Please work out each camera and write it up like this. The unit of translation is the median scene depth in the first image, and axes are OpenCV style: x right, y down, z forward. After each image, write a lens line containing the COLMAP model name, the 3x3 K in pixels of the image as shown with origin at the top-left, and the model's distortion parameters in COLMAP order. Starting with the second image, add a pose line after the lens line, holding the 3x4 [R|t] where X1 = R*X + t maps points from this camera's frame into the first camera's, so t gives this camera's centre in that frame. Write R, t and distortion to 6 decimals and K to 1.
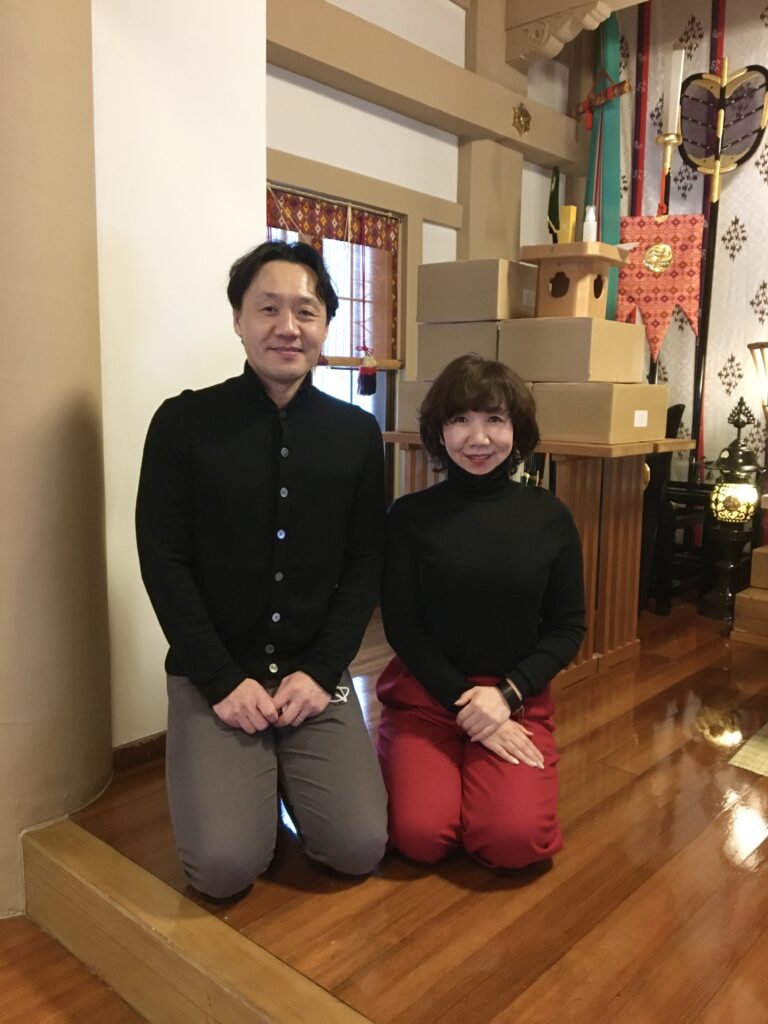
lens RADIAL K [[873.6, 0, 382.9], [0, 873.6, 506.2], [0, 0, 1]] dist [0.037214, -0.051123]
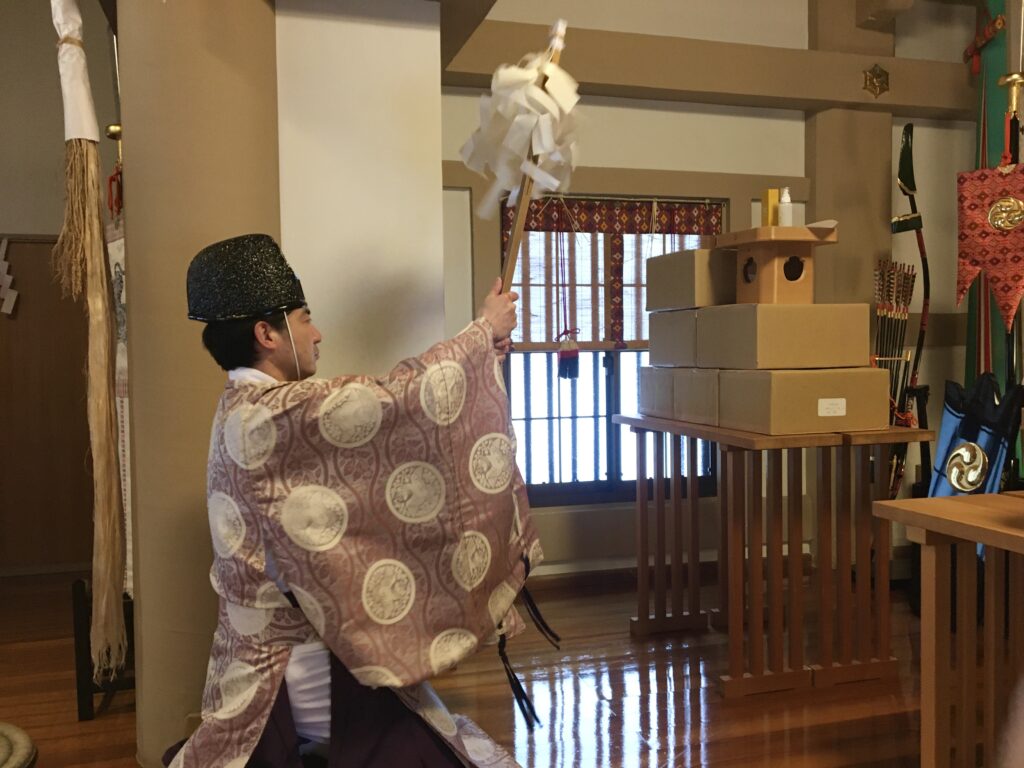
lens RADIAL K [[873.6, 0, 509.9], [0, 873.6, 385.9], [0, 0, 1]] dist [0.037214, -0.051123]
pose [[0.839625, -0.005672, -0.543136, 0.370219], [-0.044711, 0.995830, -0.079517, -0.024376], [0.541323, 0.091049, 0.835871, 0.032939]]
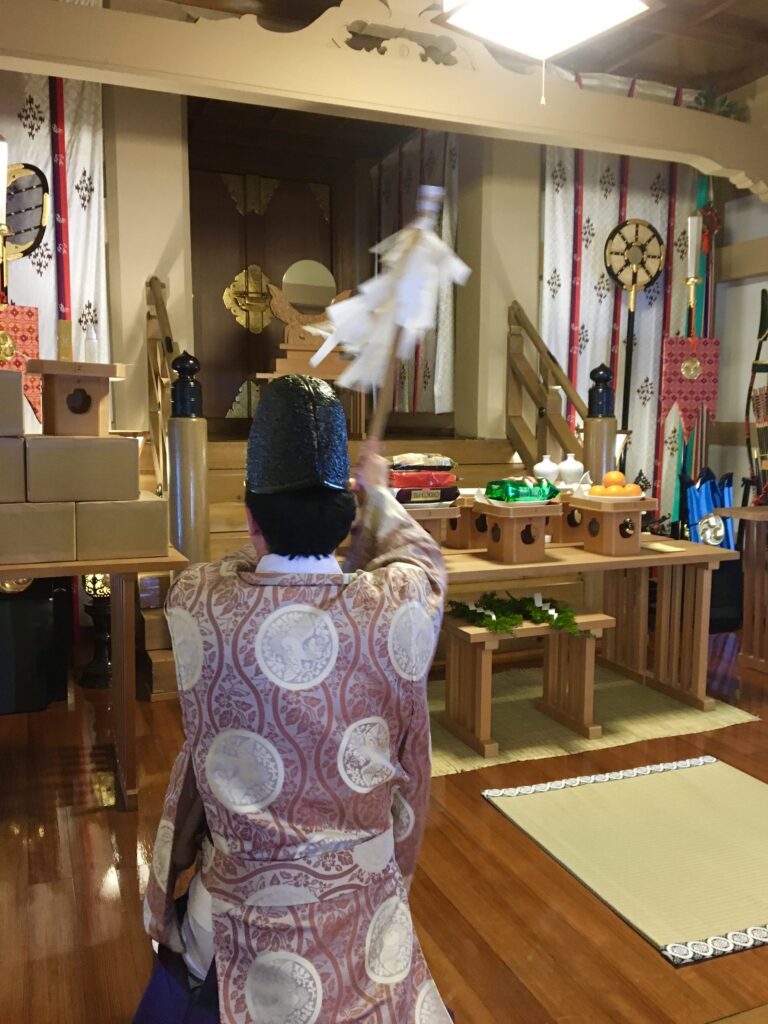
lens RADIAL K [[873.6, 0, 385.7], [0, 873.6, 510.0], [0, 0, 1]] dist [0.037214, -0.051123]
pose [[0.429714, -0.105210, 0.896815, -0.401512], [0.112854, 0.991659, 0.062262, -0.112104], [-0.895885, 0.074454, 0.438003, 0.194153]]
